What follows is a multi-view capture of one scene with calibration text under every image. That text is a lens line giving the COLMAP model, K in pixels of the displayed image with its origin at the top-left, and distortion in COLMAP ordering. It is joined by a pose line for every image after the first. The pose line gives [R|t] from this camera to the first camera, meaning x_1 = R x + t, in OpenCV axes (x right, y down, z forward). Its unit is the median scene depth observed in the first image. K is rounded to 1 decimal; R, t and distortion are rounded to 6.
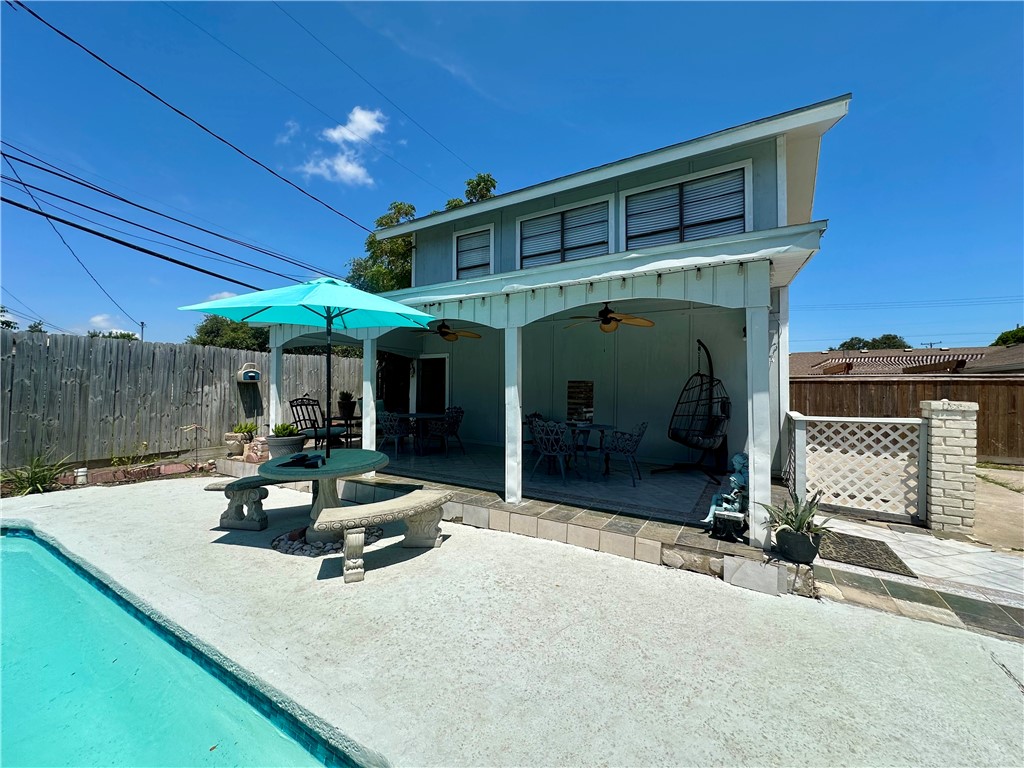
lens RADIAL K [[410.9, 0, 513.5], [0, 410.9, 383.1], [0, 0, 1]] dist [-0.001262, 0.000482]
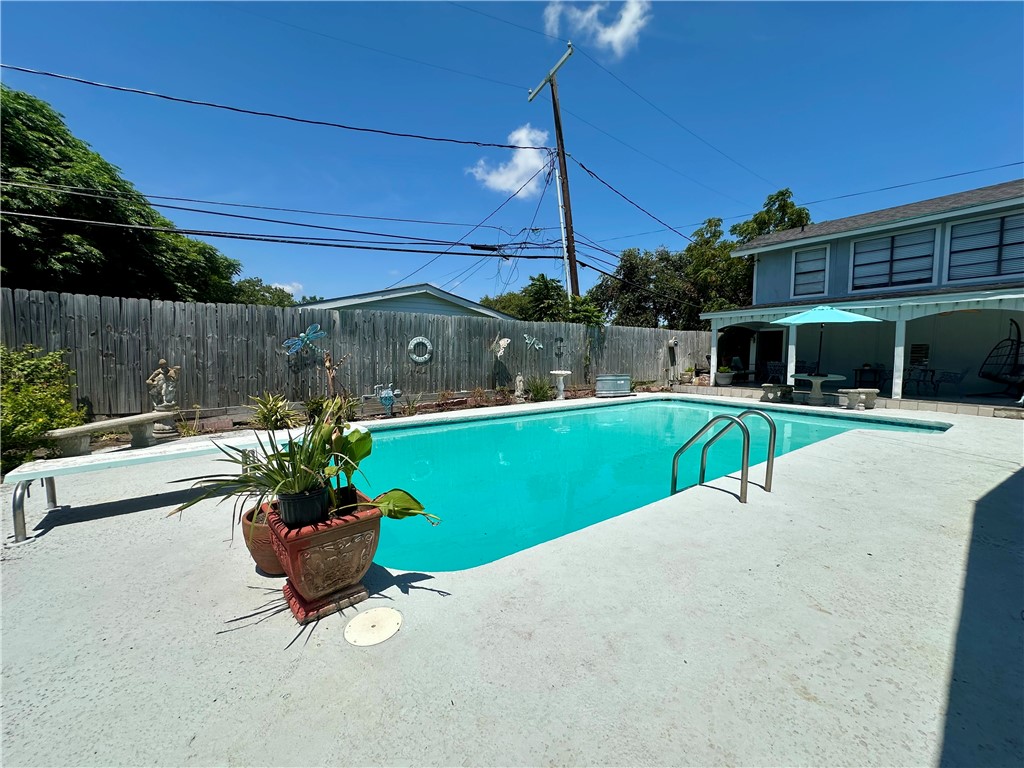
lens RADIAL K [[410.9, 0, 513.5], [0, 410.9, 383.1], [0, 0, 1]] dist [-0.001262, 0.000482]
pose [[0.920421, 0.024695, -0.390148, -0.710138], [0.009591, 0.996276, 0.085689, -0.007120], [0.390811, -0.082612, 0.916756, -1.264658]]
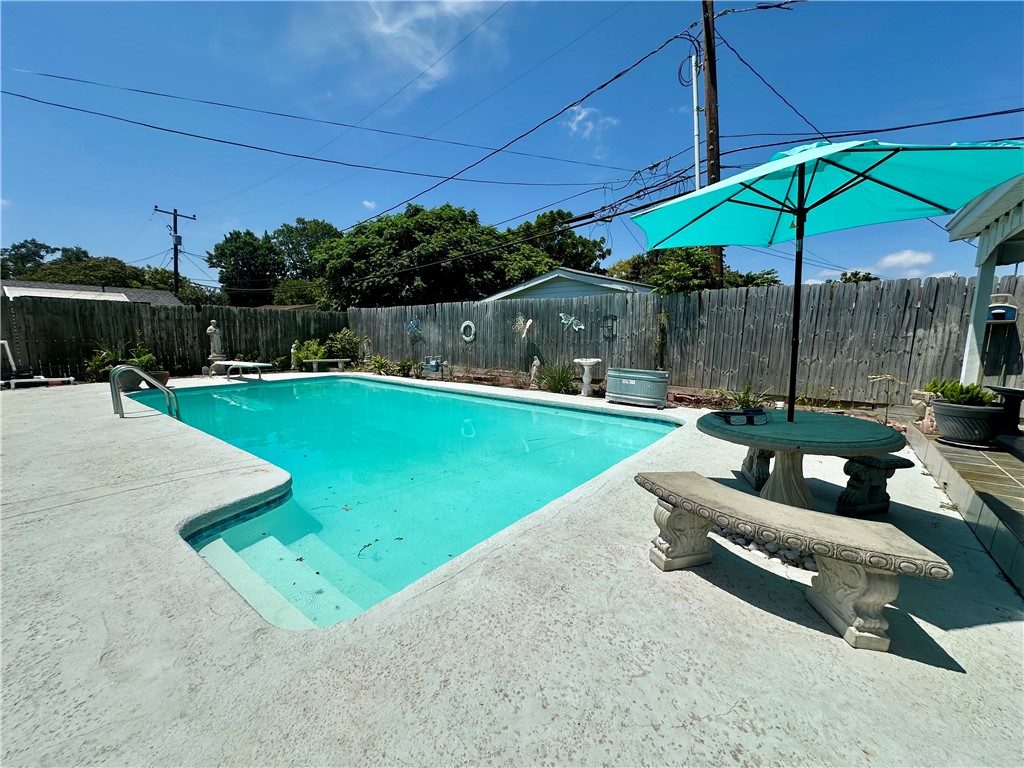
lens RADIAL K [[410.9, 0, 513.5], [0, 410.9, 383.1], [0, 0, 1]] dist [-0.001262, 0.000482]
pose [[-0.130701, 0.109756, -0.985328, 0.161774], [0.001876, 0.993879, 0.110459, 0.023200], [0.991420, 0.012589, -0.130107, 0.354939]]
